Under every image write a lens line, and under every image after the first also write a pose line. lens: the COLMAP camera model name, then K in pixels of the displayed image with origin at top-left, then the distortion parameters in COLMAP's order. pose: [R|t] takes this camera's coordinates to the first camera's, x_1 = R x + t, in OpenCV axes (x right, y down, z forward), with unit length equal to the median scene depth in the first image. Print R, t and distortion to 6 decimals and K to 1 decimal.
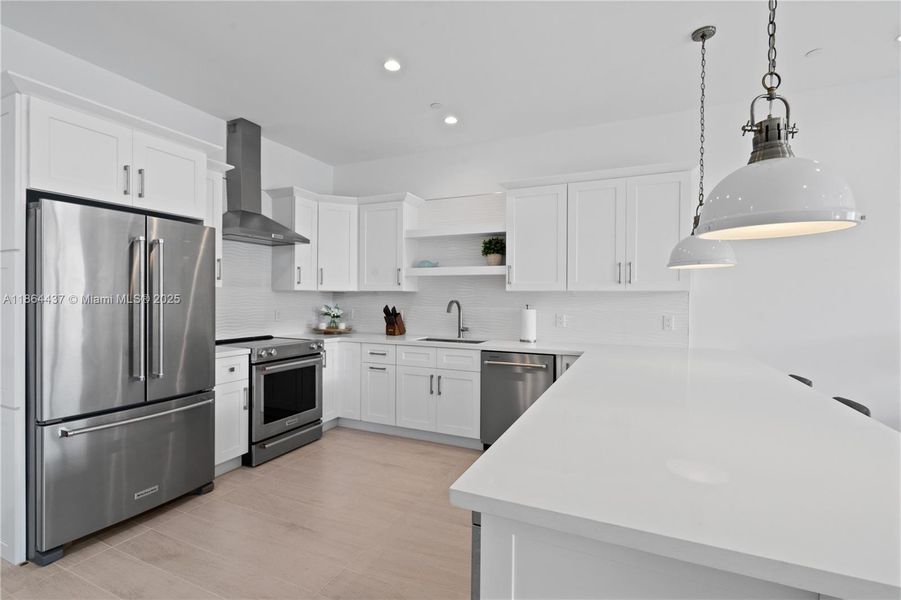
lens RADIAL K [[415.8, 0, 450.5], [0, 415.8, 300.0], [0, 0, 1]] dist [0.001768, 0.000229]
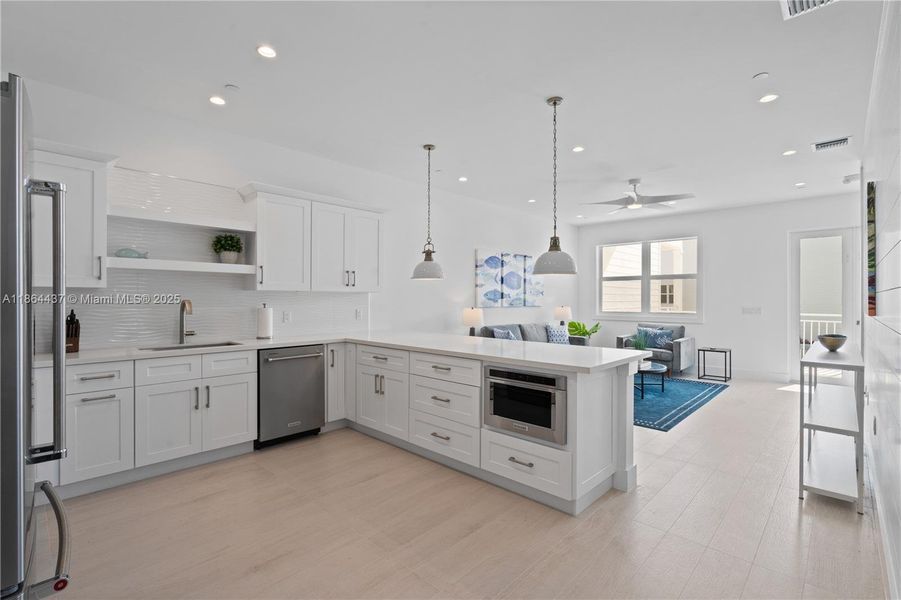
lens RADIAL K [[413.8, 0, 445.6], [0, 413.8, 297.3], [0, 0, 1]] dist [-0.000659, 0.000232]
pose [[0.332182, -0.003202, 0.943210, -0.648199], [0.003769, 0.999991, 0.002068, -0.004992], [-0.943208, 0.002868, 0.332191, 0.221864]]
